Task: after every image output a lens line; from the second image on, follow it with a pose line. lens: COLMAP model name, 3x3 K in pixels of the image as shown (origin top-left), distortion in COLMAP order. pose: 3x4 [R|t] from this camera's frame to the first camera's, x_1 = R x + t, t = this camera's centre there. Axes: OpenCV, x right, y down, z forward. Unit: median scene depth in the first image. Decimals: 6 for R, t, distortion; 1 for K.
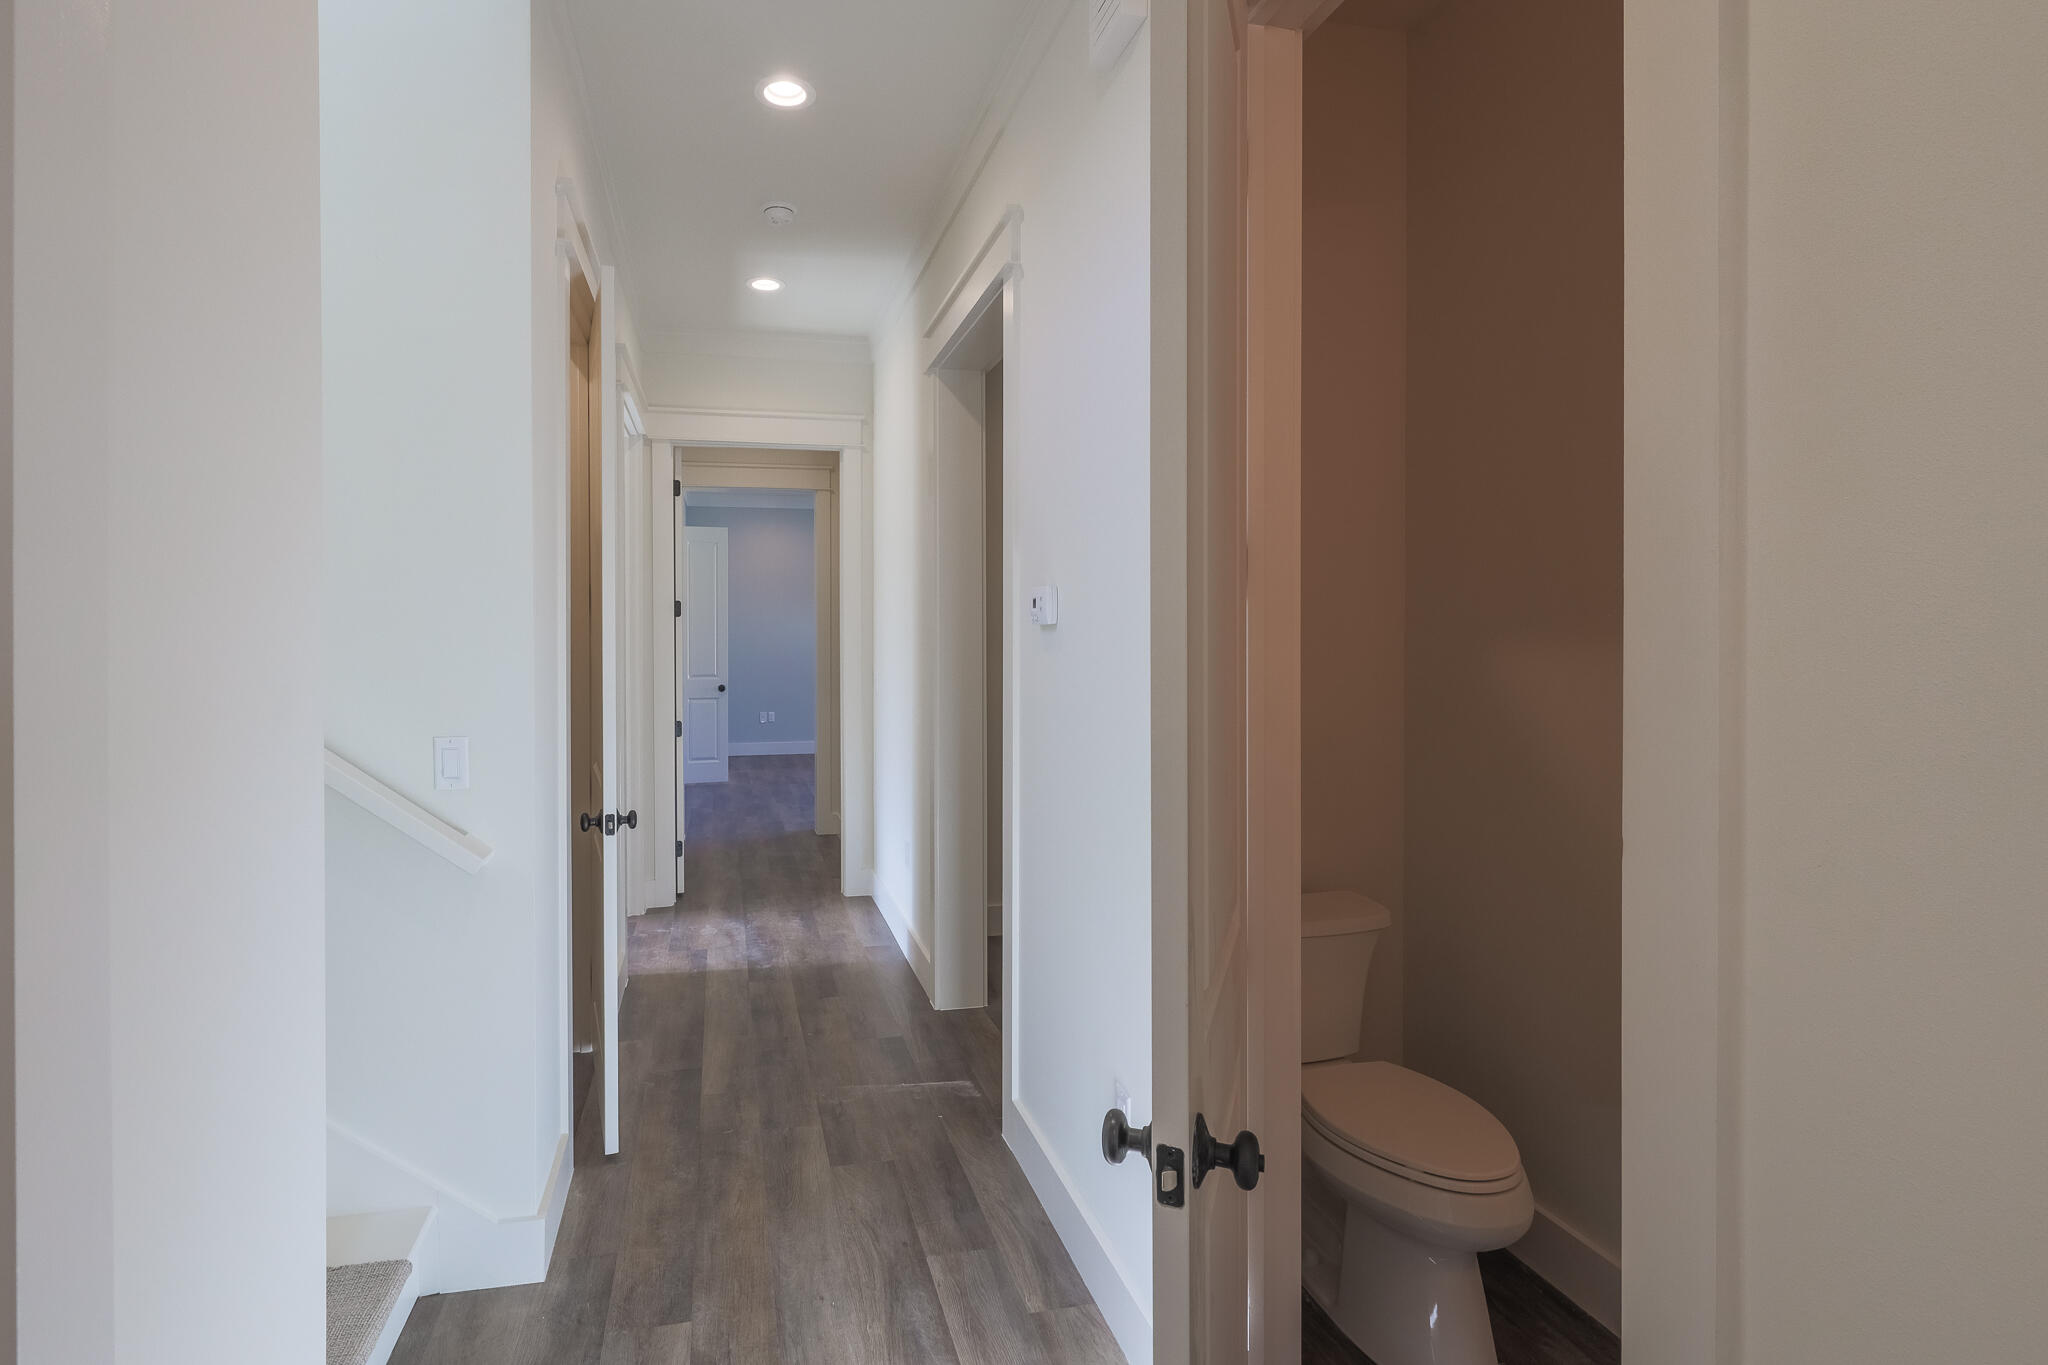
lens RADIAL K [[961.0, 0, 906.1], [0, 961.0, 636.6], [0, 0, 1]] dist [-0.002586, -0.000137]
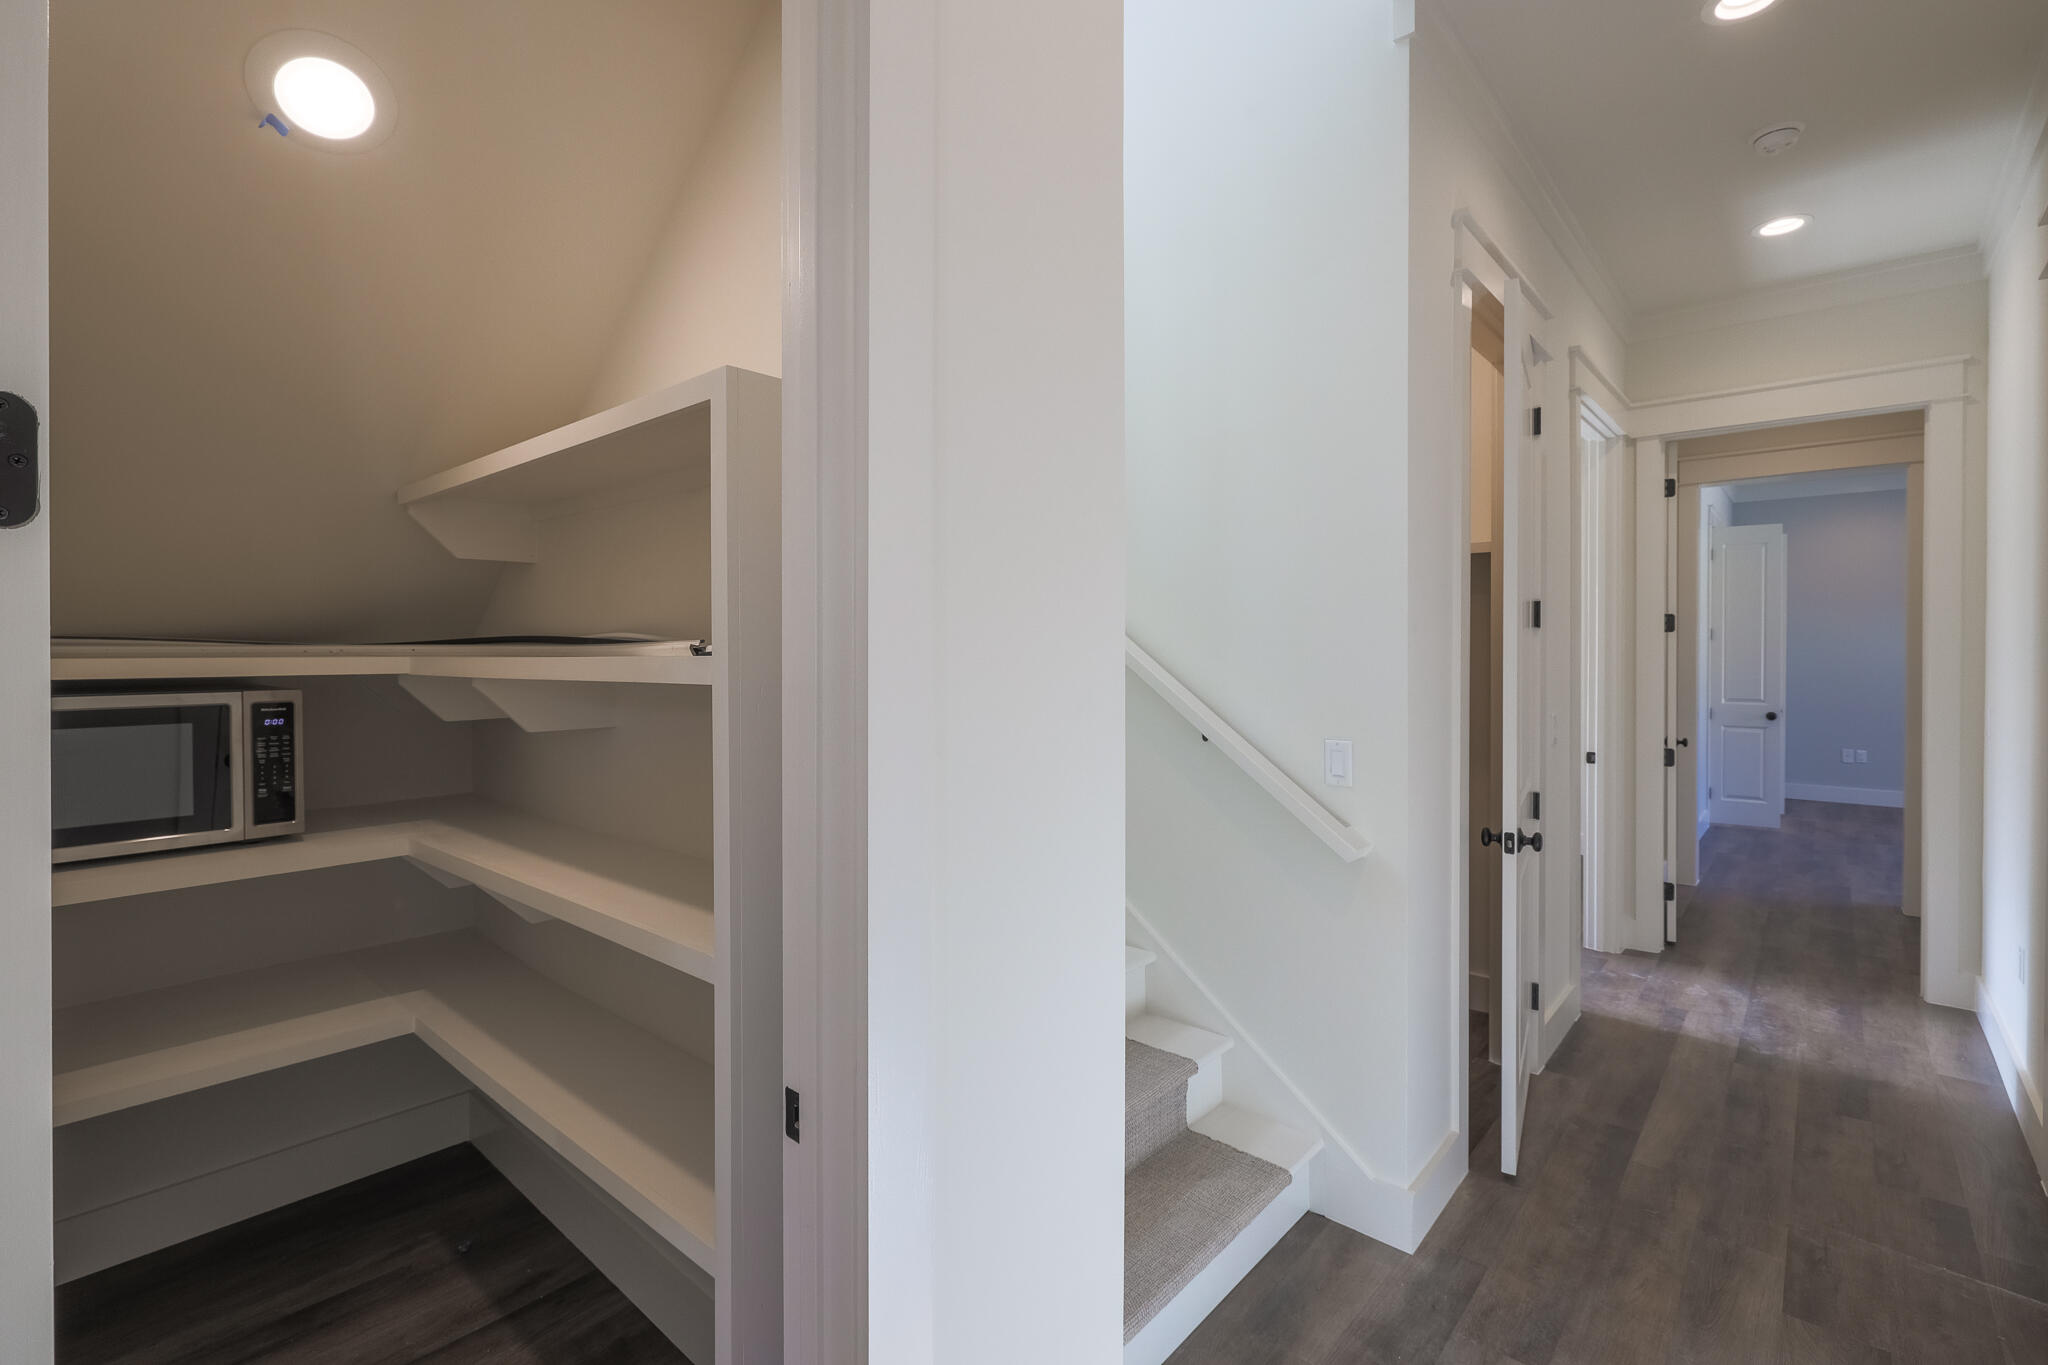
lens RADIAL K [[906.2, 0, 1040.1], [0, 906.2, 655.9], [0, 0, 1]] dist [-0.000554, -0.001272]
pose [[0.614837, 0.007776, -0.788616, 0.080448], [-0.005086, 0.999970, 0.005894, -0.000404], [0.788638, 0.000387, 0.614858, 0.025069]]
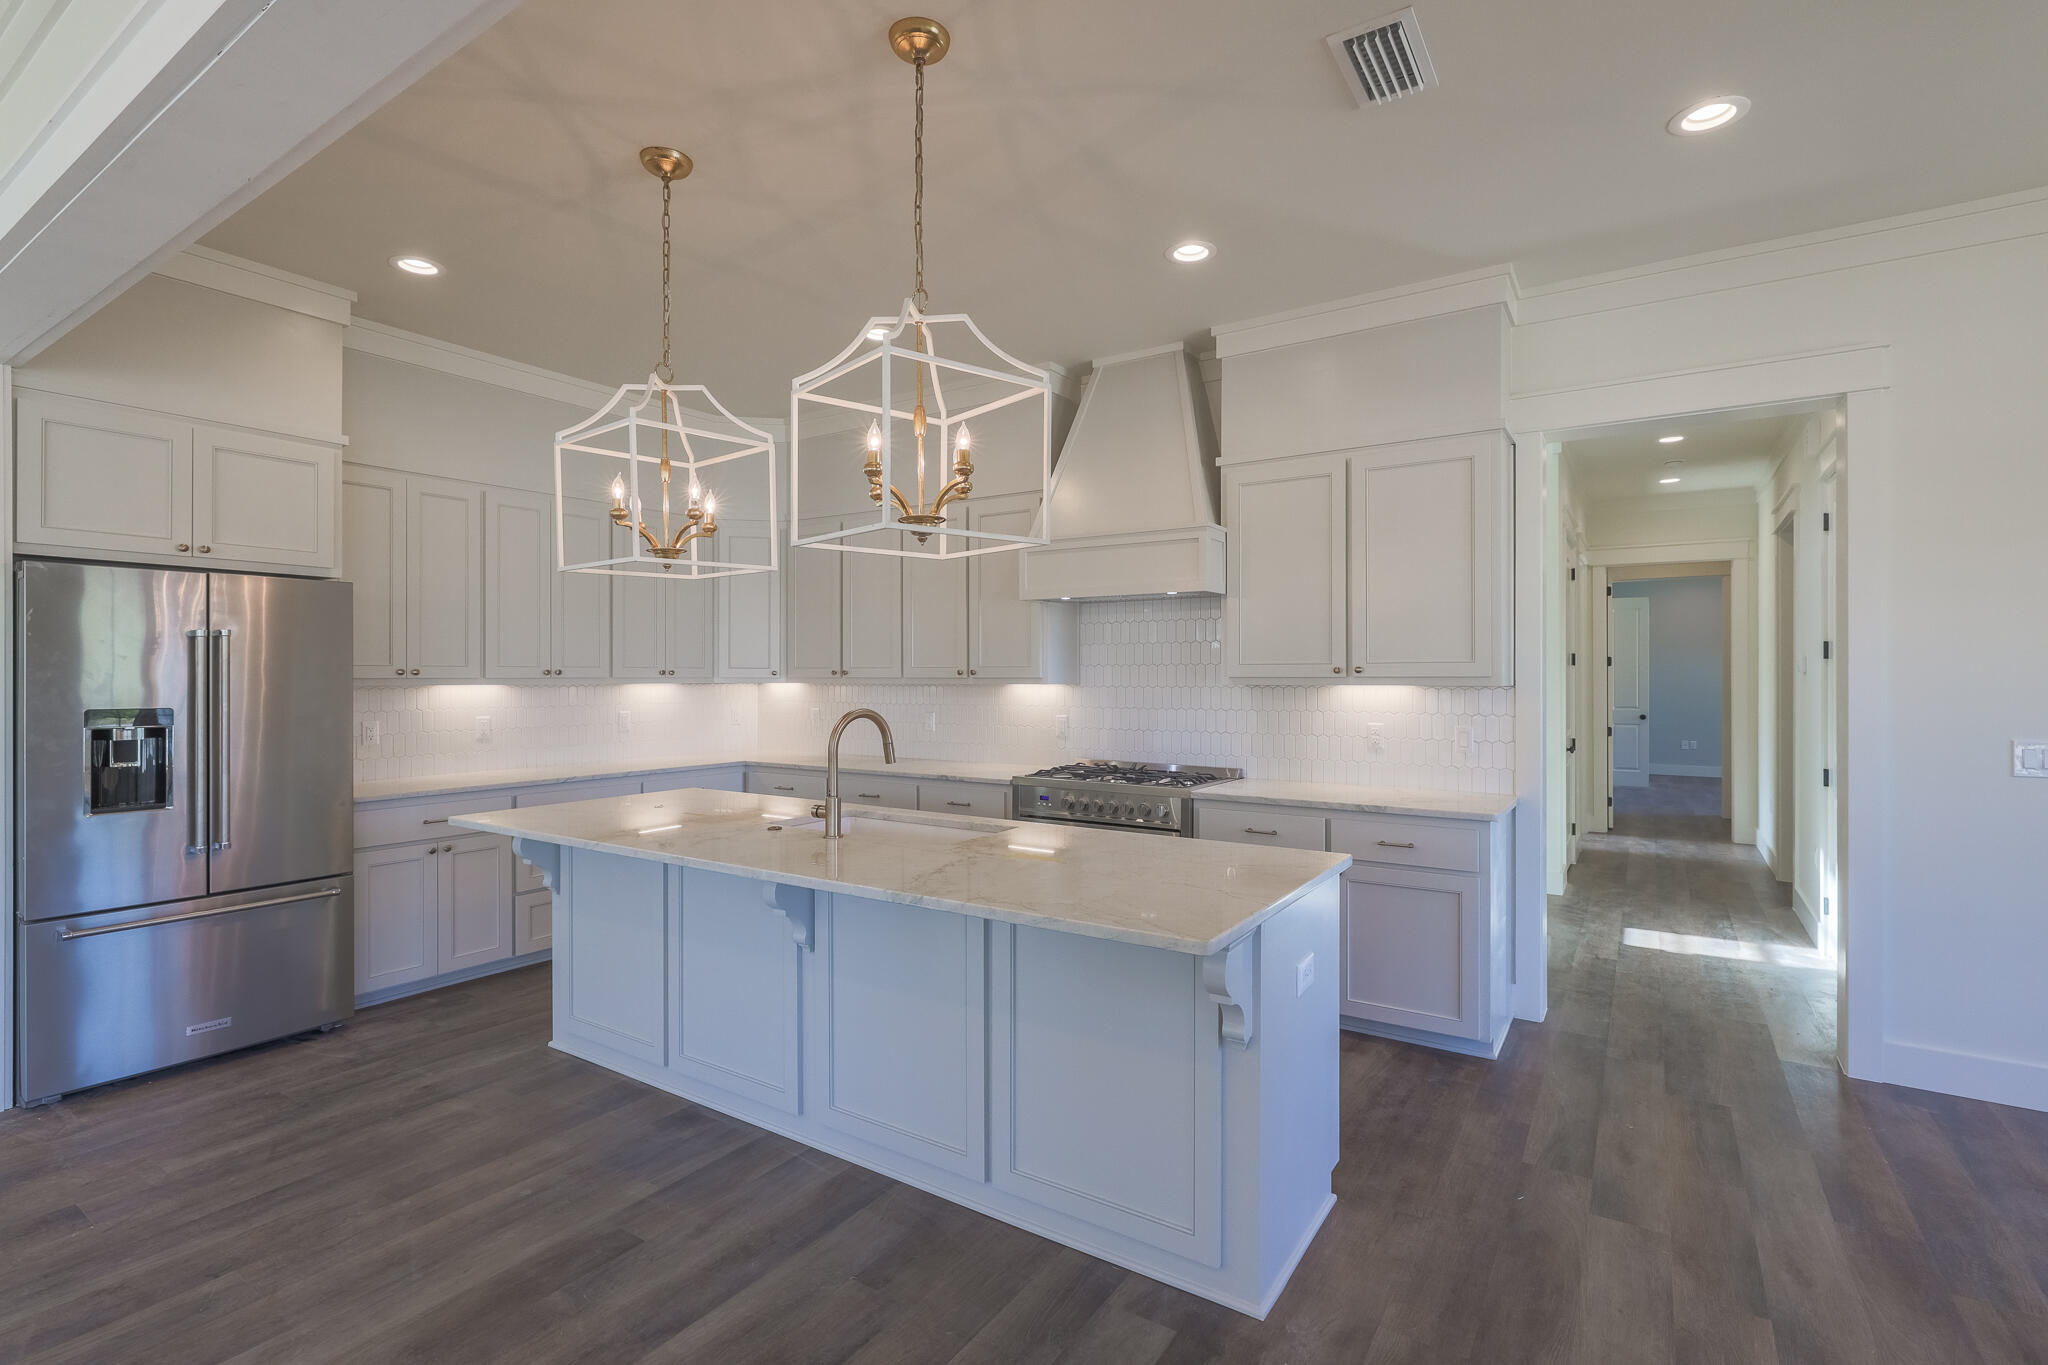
lens RADIAL K [[913.1, 0, 980.0], [0, 913.1, 672.7], [0, 0, 1]] dist [-0.000300, 0.000063]
pose [[0.680052, 0.001763, -0.733162, 0.235582], [-0.006106, 0.999976, -0.003259, 0.004454], [0.733138, 0.006693, 0.680047, -1.134546]]
